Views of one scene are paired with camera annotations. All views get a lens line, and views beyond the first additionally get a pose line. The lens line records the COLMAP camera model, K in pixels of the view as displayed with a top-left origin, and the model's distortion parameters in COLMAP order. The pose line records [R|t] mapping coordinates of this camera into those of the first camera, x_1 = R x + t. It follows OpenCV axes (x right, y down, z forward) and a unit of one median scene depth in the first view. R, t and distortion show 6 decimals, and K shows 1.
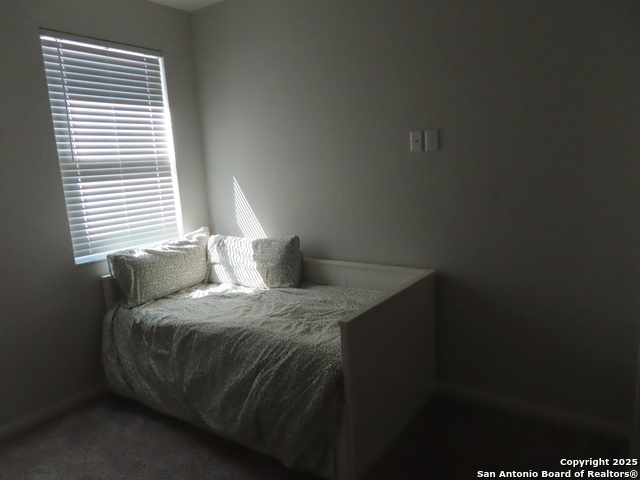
lens RADIAL K [[456.8, 0, 319.3], [0, 456.8, 240.1], [0, 0, 1]] dist [-0.006853, 0.001582]
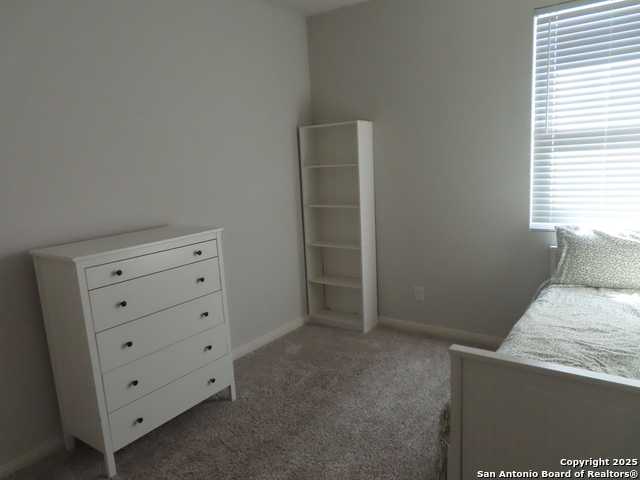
lens RADIAL K [[456.8, 0, 319.4], [0, 456.8, 240.8], [0, 0, 1]] dist [-0.006853, 0.001582]
pose [[-0.009959, 0.228428, -0.973510, 0.520428], [-0.109373, 0.967468, 0.228129, -0.107555], [0.993951, 0.108748, 0.015349, 0.471516]]
